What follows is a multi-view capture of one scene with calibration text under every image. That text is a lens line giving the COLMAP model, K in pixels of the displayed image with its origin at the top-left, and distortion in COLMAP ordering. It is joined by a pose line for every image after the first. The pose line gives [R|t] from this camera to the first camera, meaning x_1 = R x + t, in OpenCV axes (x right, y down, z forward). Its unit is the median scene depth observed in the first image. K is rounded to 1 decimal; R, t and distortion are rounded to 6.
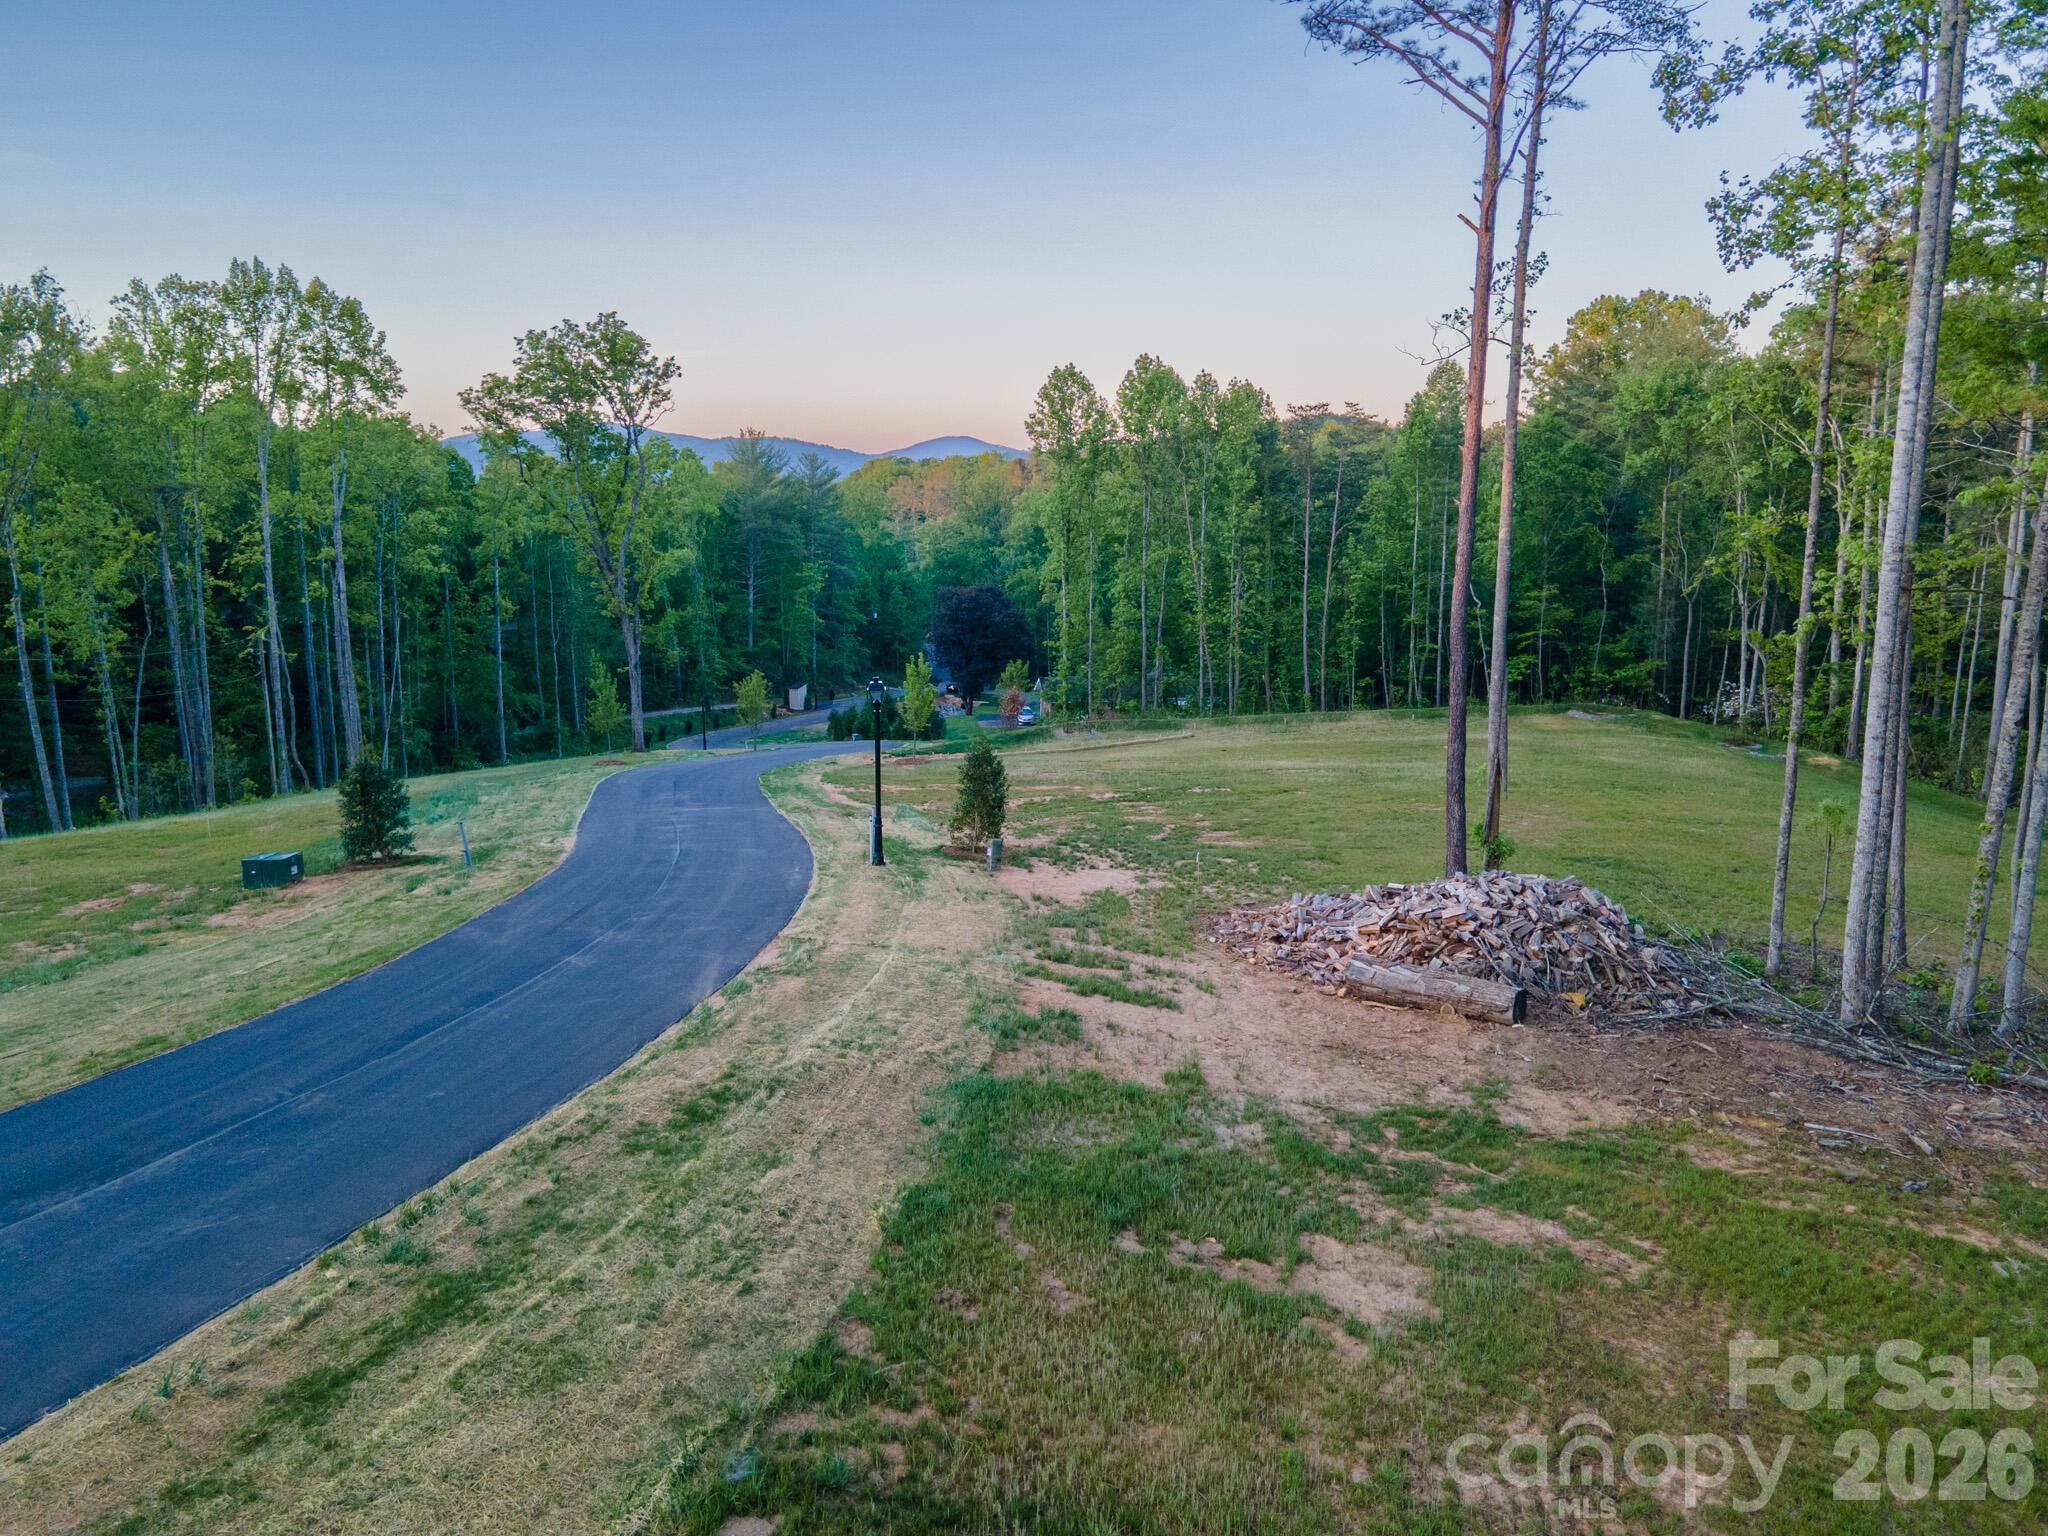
lens RADIAL K [[1499.8, 0, 1022.0], [0, 1499.8, 739.9], [0, 0, 1]] dist [0.030319, 0.024669]
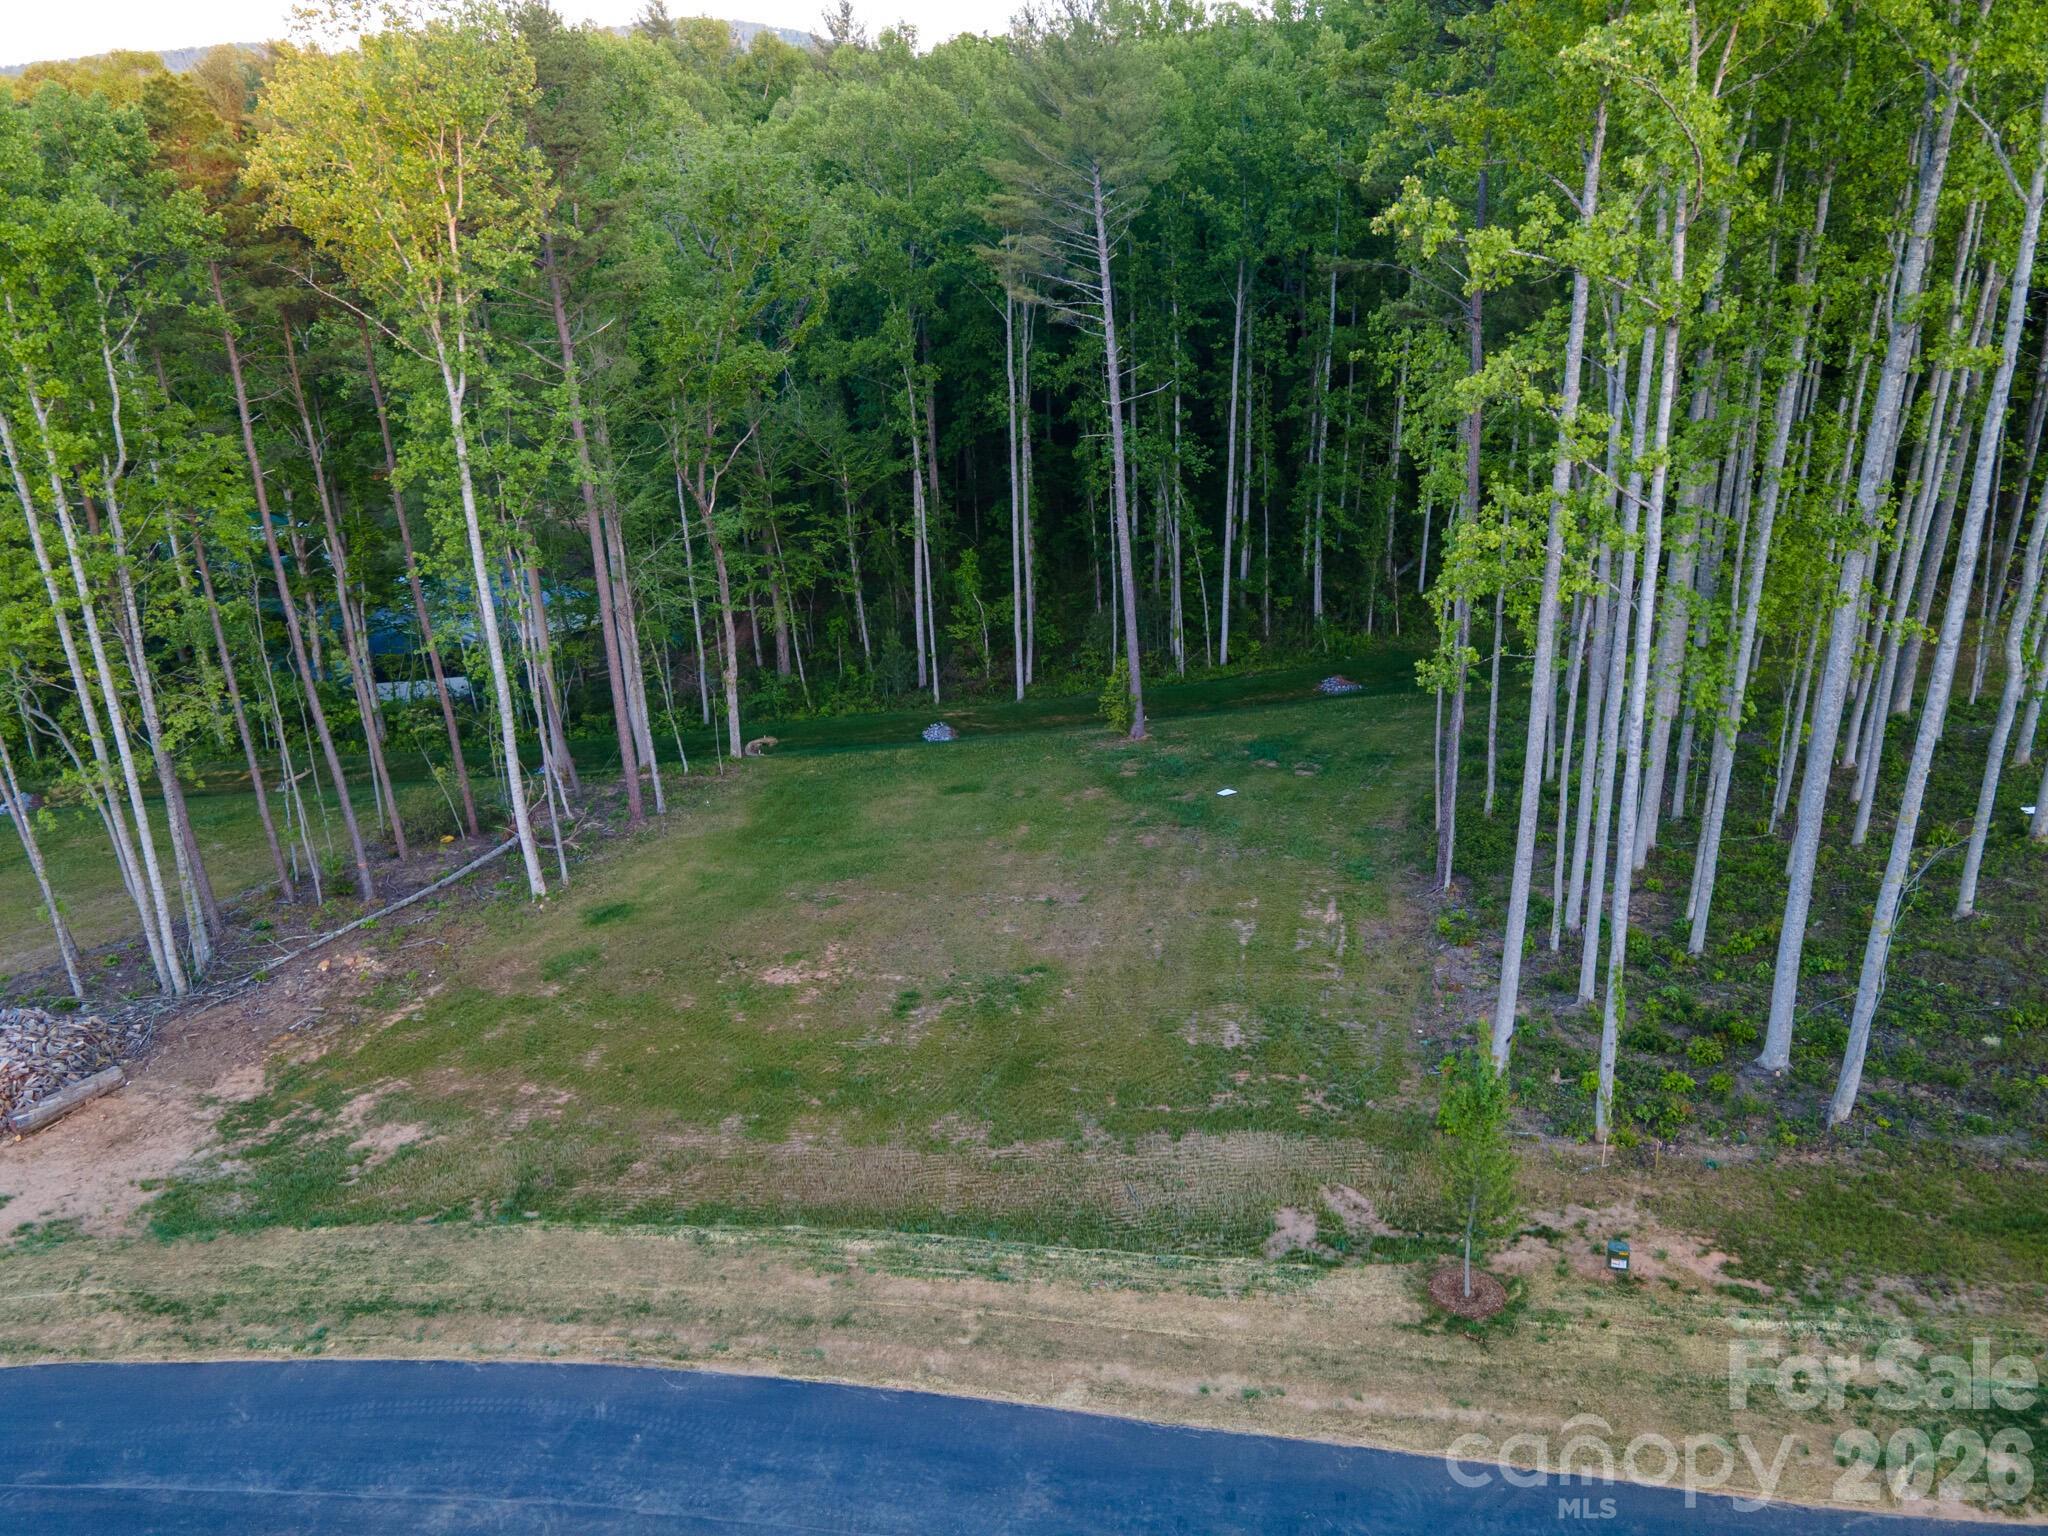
lens RADIAL K [[1499.8, 0, 1026.0], [0, 1499.8, 755.8], [0, 0, 1]] dist [0.030319, 0.024669]
pose [[-0.055635, -0.370298, 0.927246, -0.322940], [0.184243, 0.908928, 0.374037, -0.164671], [-0.981305, 0.191648, 0.017657, -0.048000]]
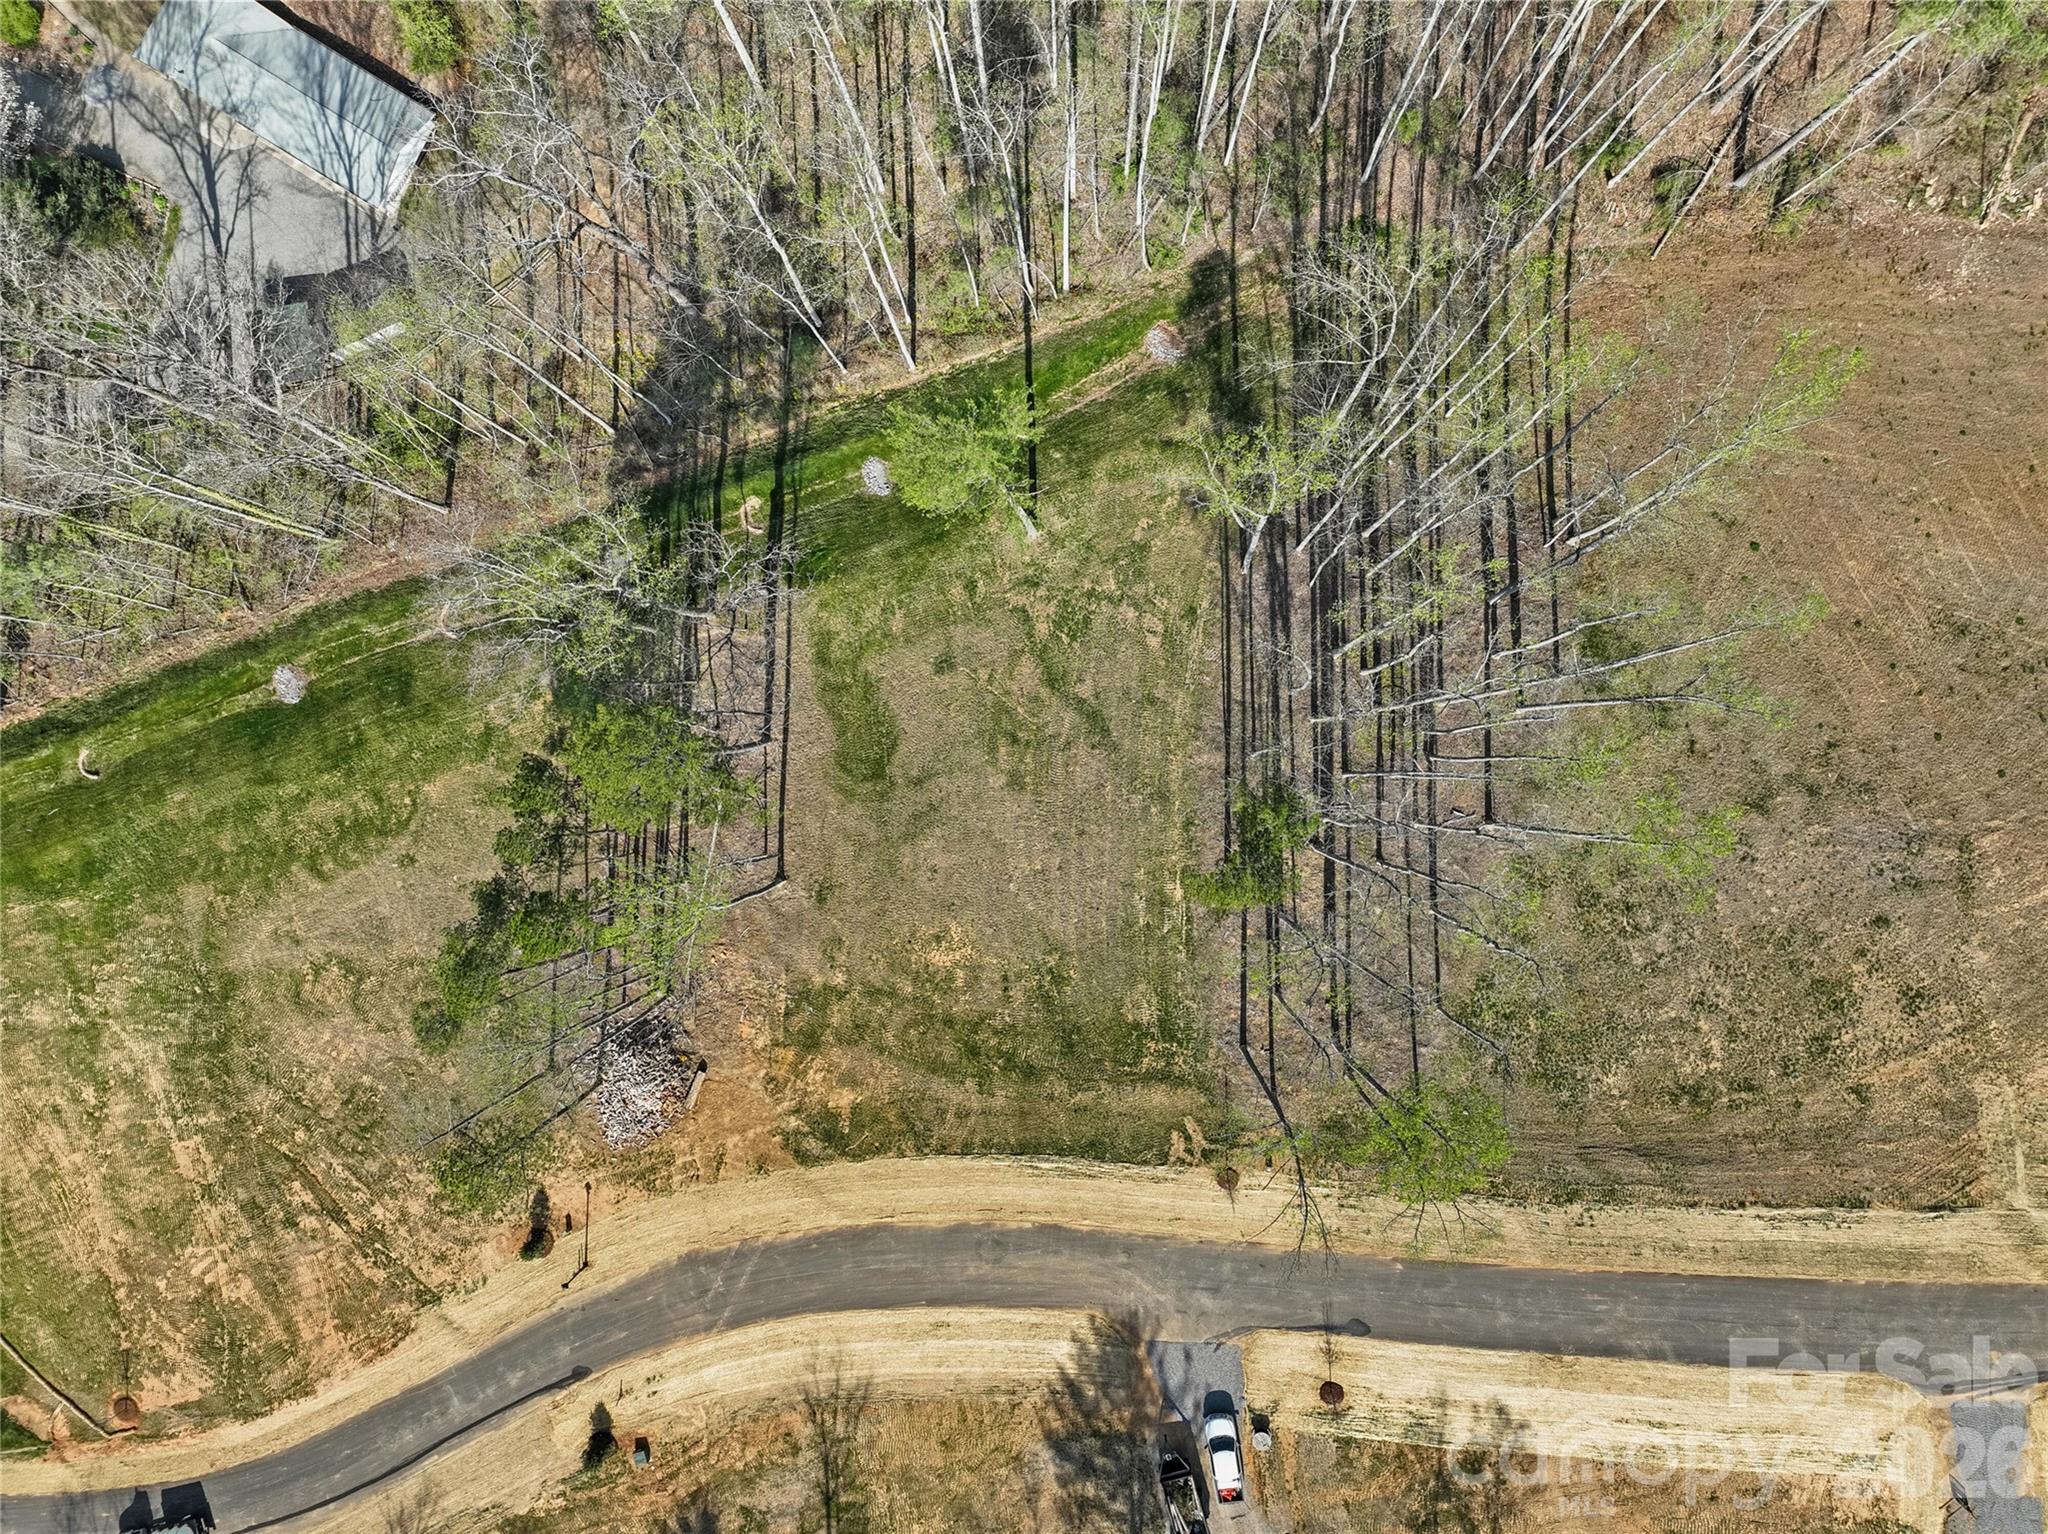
lens RADIAL K [[1451.4, 0, 1027.7], [0, 1451.4, 762.6], [0, 0, 1]] dist [-0.002762, 0.022457]
pose [[-0.280893, -0.959707, 0.007836, 0.224588], [0.186948, -0.046705, 0.981259, -0.961260], [-0.941355, 0.277094, 0.192534, -0.254294]]
